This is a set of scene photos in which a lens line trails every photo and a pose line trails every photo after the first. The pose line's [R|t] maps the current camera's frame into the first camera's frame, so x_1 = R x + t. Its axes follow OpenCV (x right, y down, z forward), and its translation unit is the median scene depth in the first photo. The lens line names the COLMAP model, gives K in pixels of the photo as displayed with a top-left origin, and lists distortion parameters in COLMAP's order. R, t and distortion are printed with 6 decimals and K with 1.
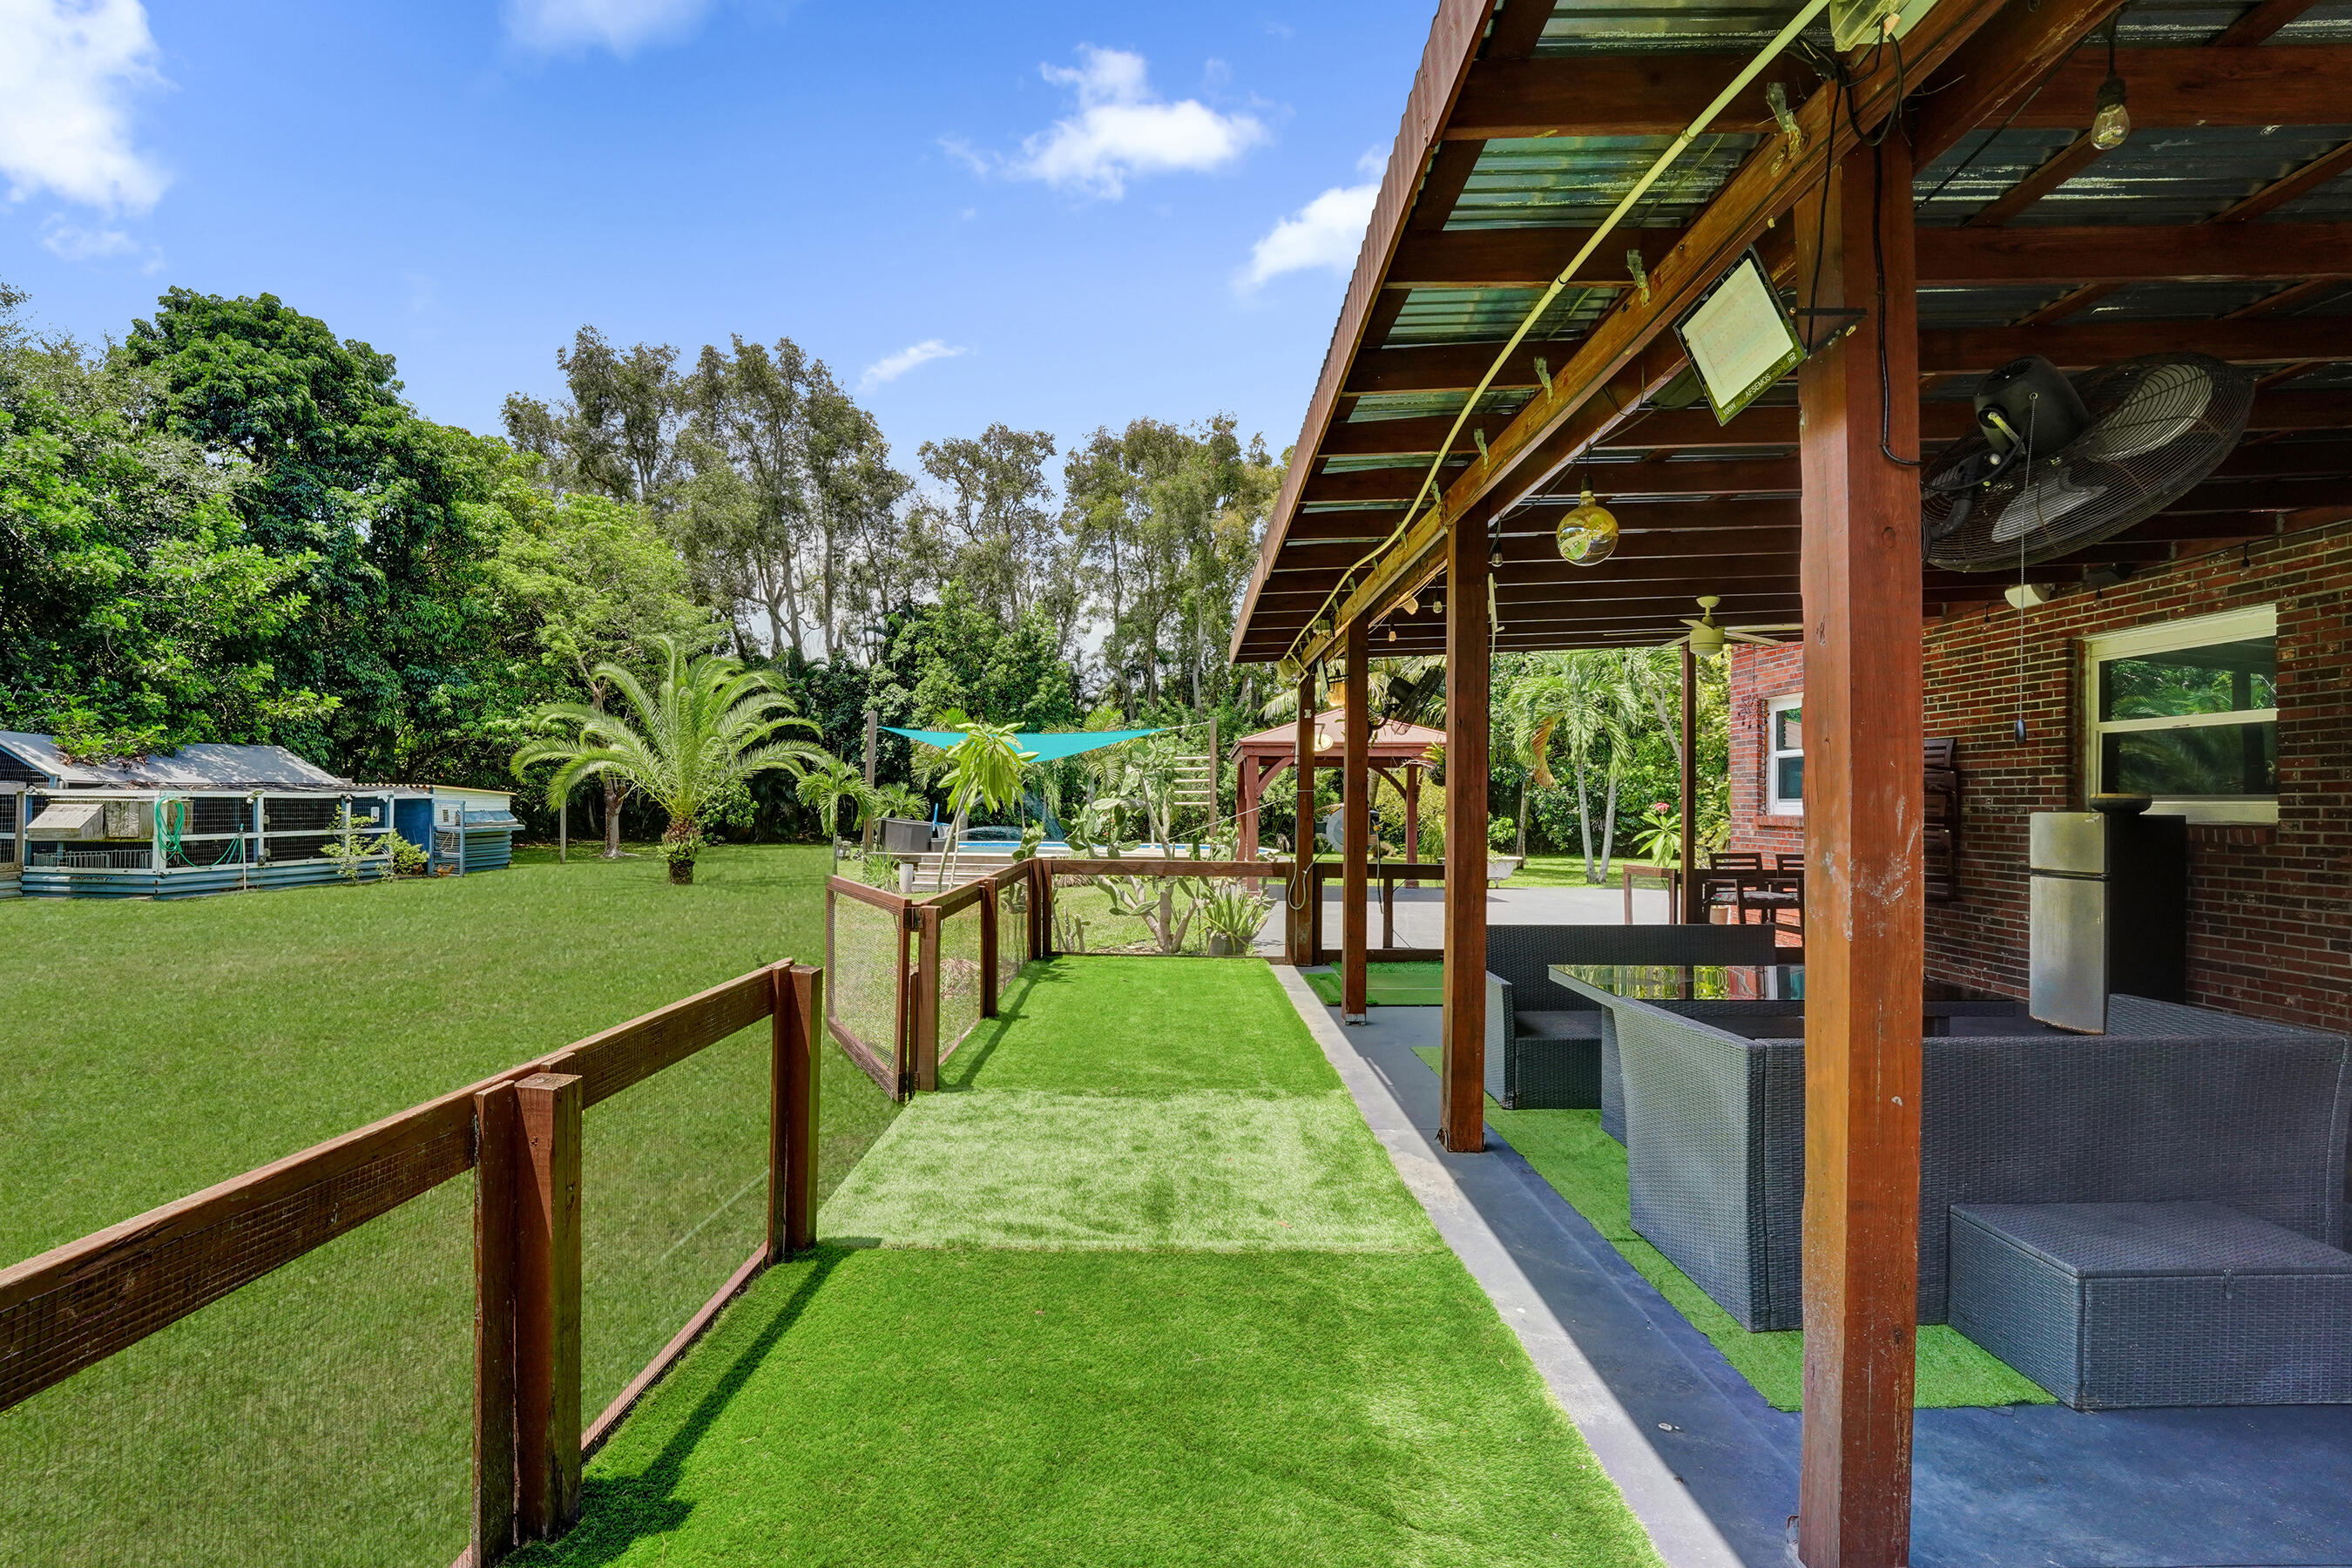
lens RADIAL K [[977.3, 0, 1149.5], [0, 977.3, 810.6], [0, 0, 1]] dist [-0.026543, 0.000355]
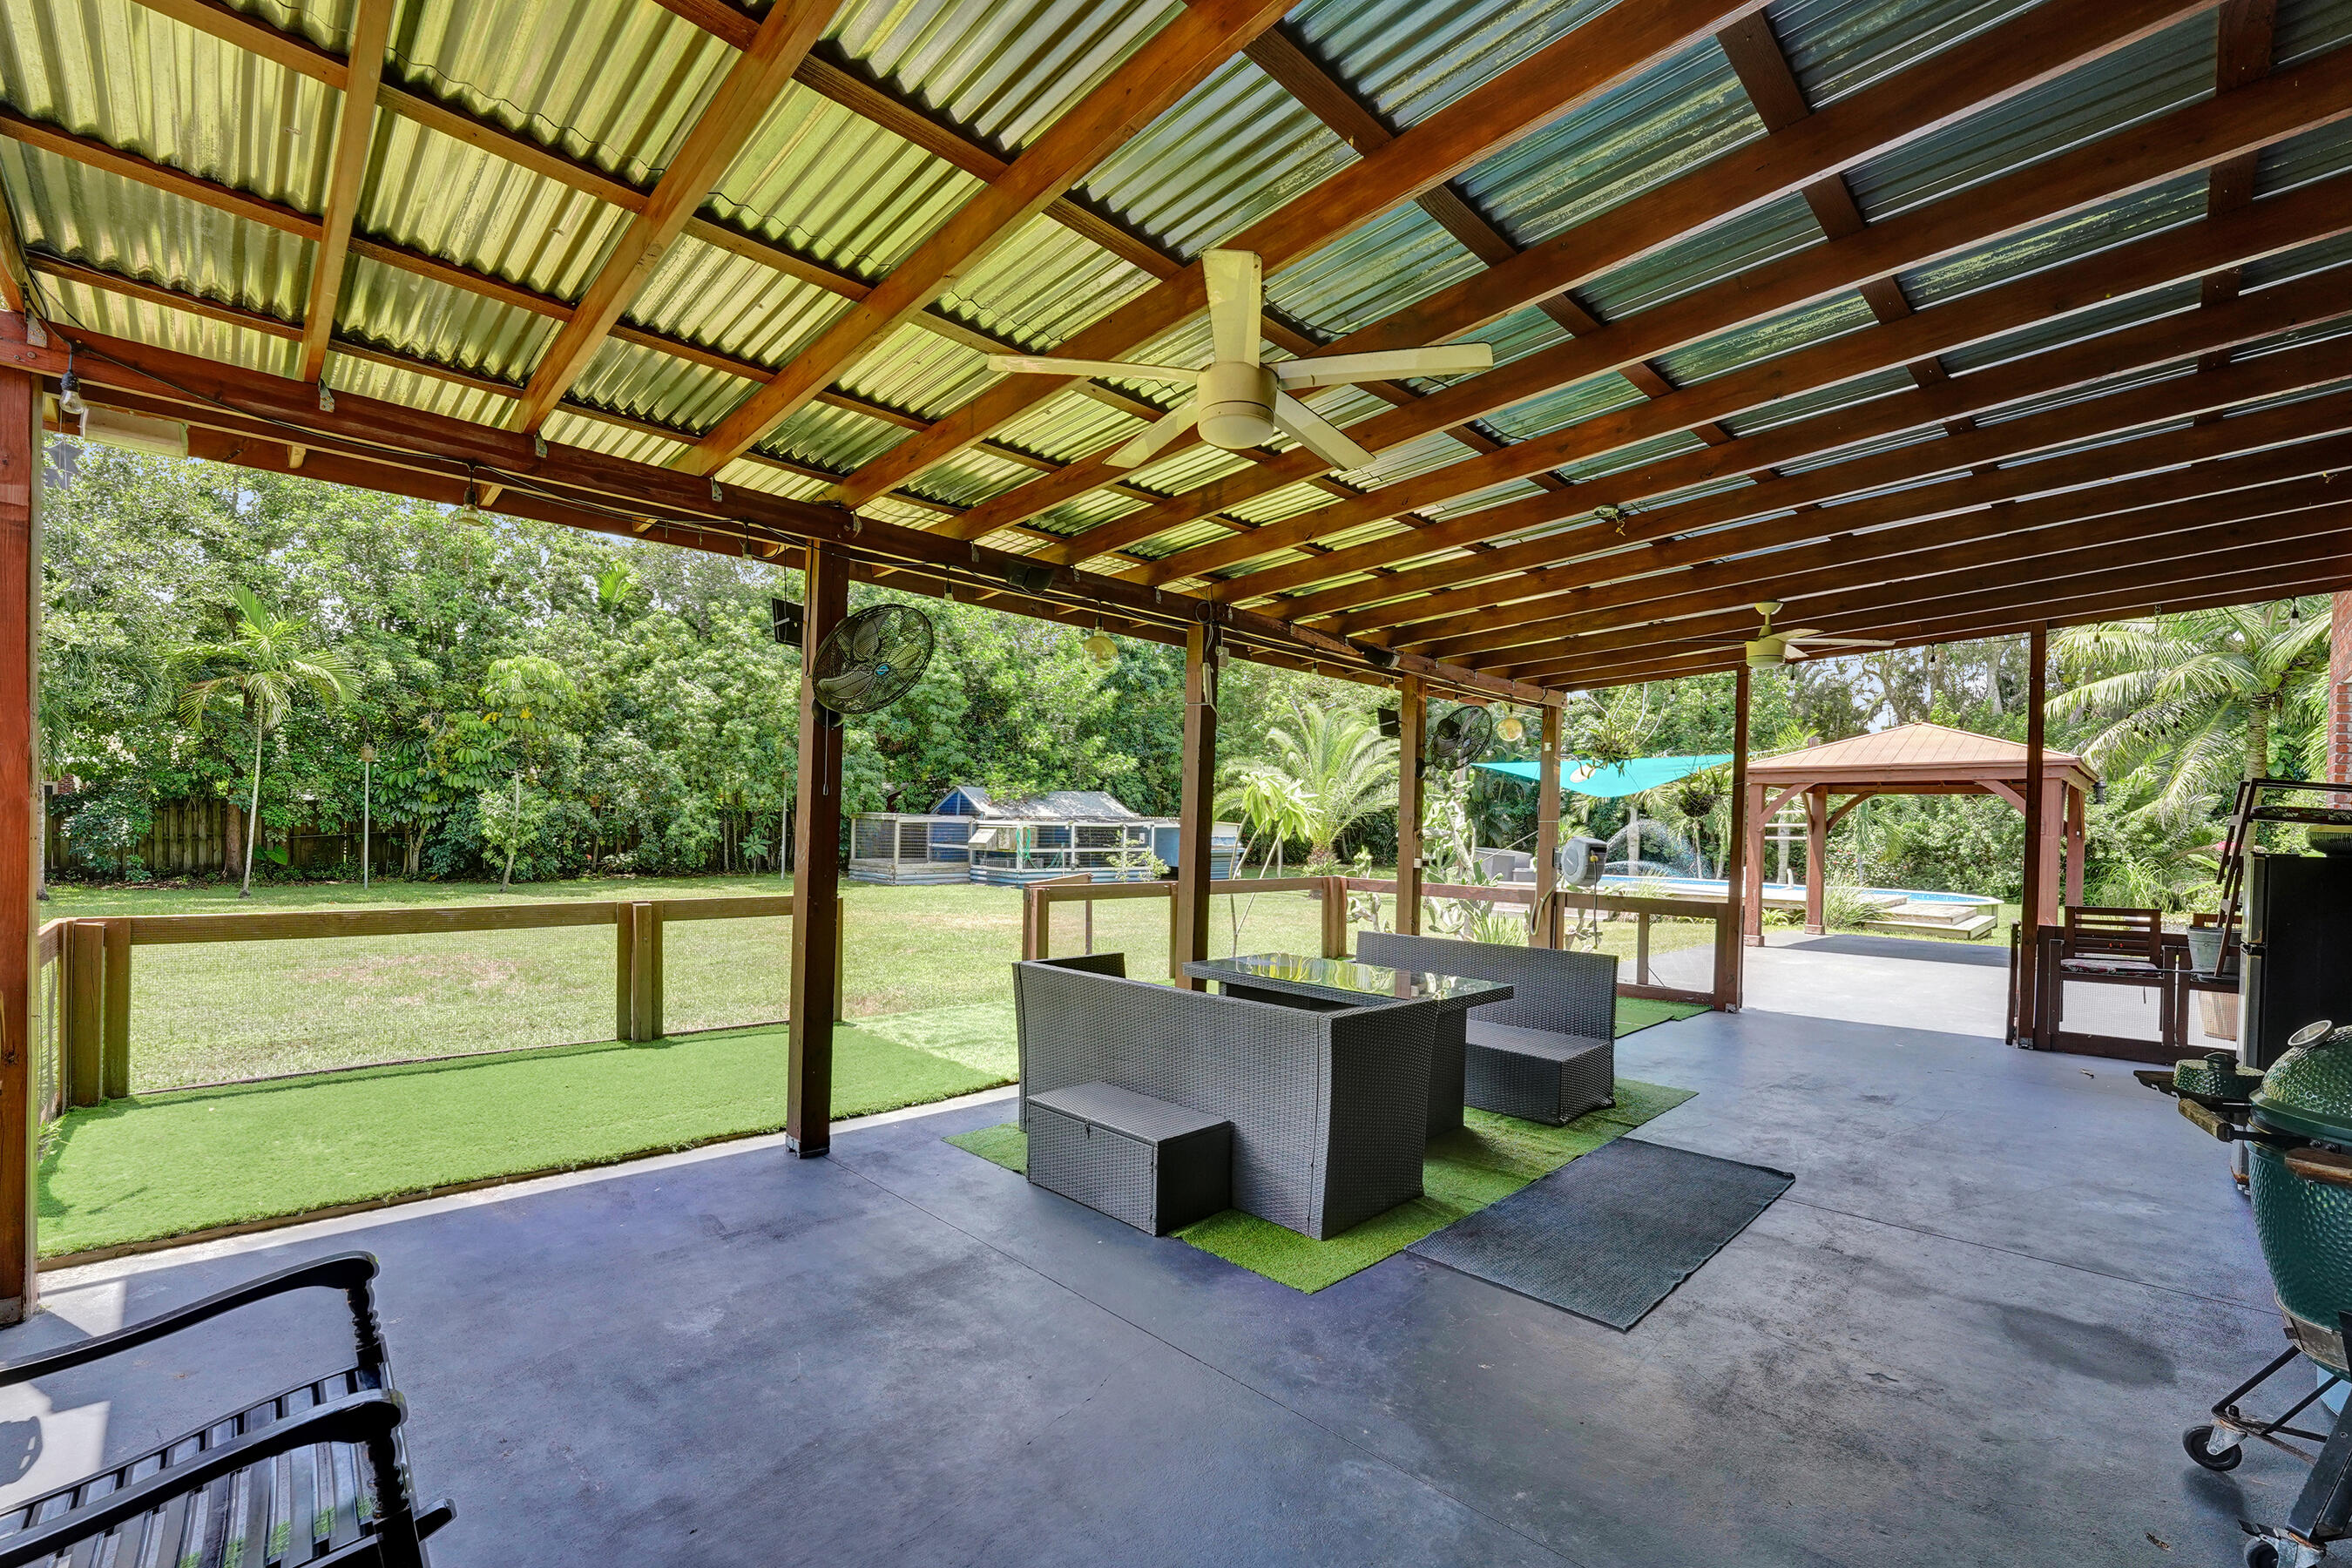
lens RADIAL K [[977.3, 0, 1149.5], [0, 977.3, 810.6], [0, 0, 1]] dist [-0.026543, 0.000355]
pose [[0.701908, -0.005652, -0.712245, 0.258785], [-0.019674, 0.999433, -0.027320, 0.002244], [0.711995, 0.033189, 0.701399, -0.009654]]
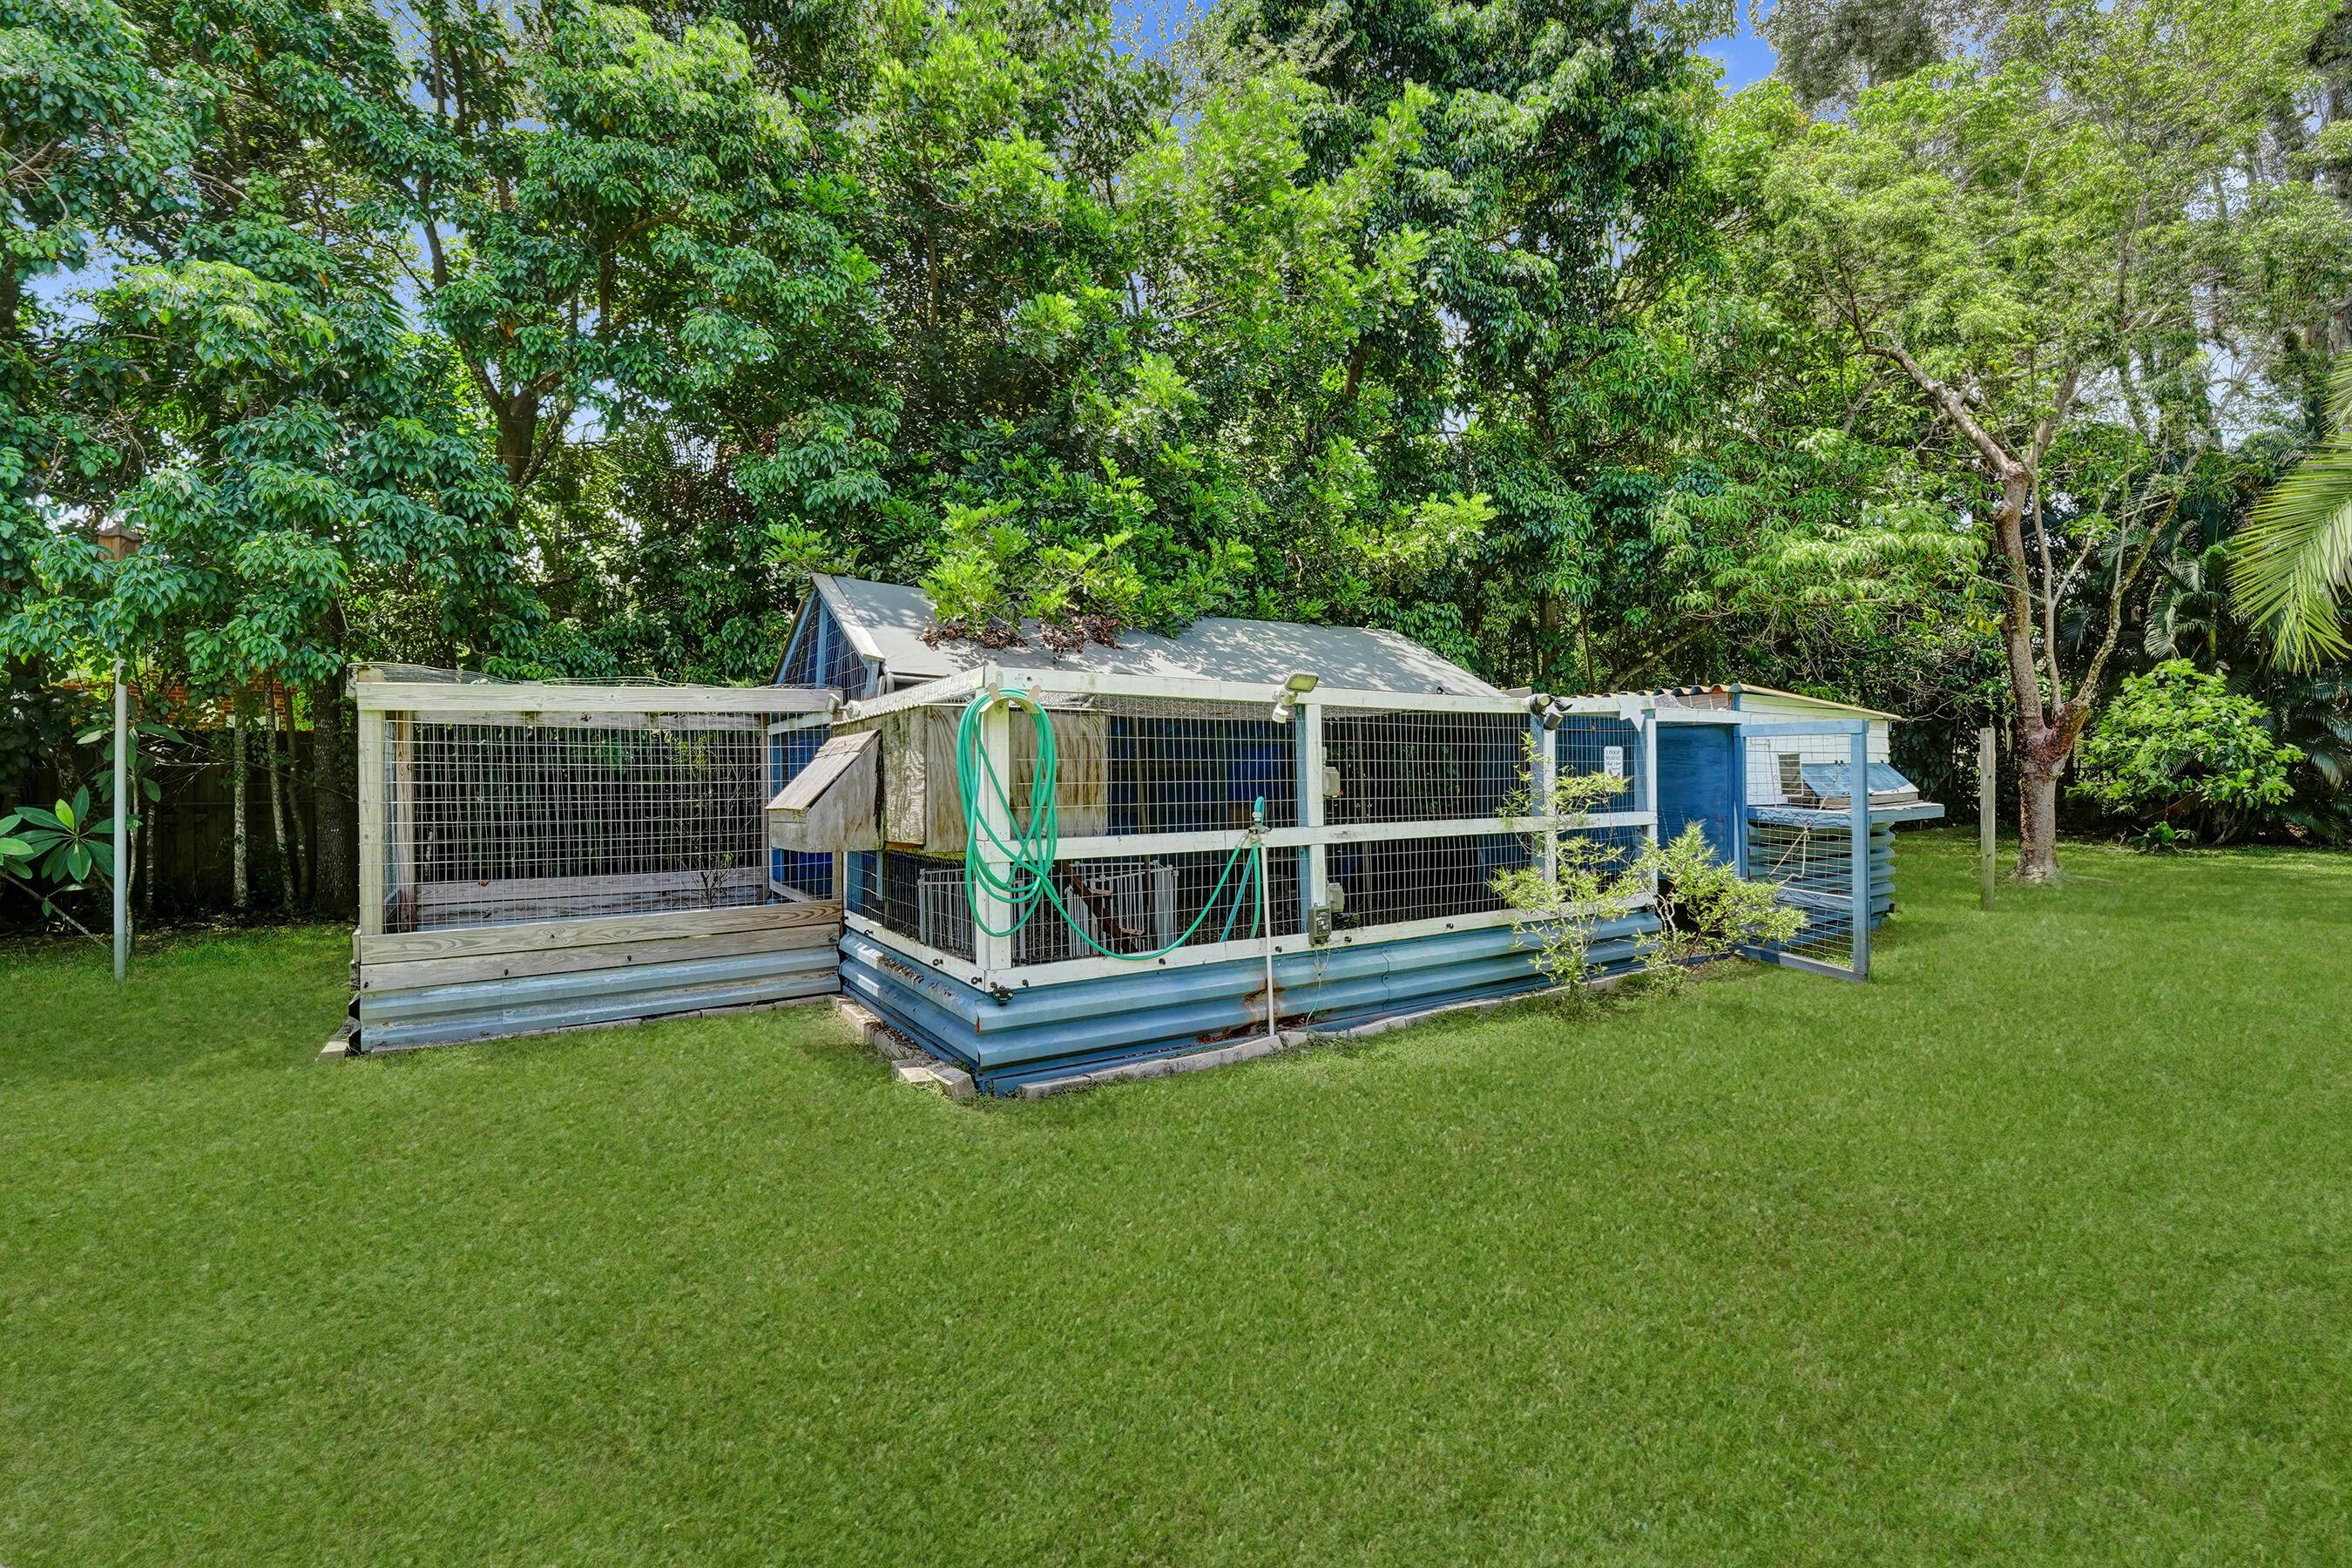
lens RADIAL K [[977.3, 0, 1149.5], [0, 977.3, 810.6], [0, 0, 1]] dist [-0.026543, 0.000355]
pose [[0.543242, -0.007484, -0.839543, -0.691925], [0.016477, 0.999863, 0.001749, 0.016078], [0.839414, -0.014784, 0.543291, 0.777130]]
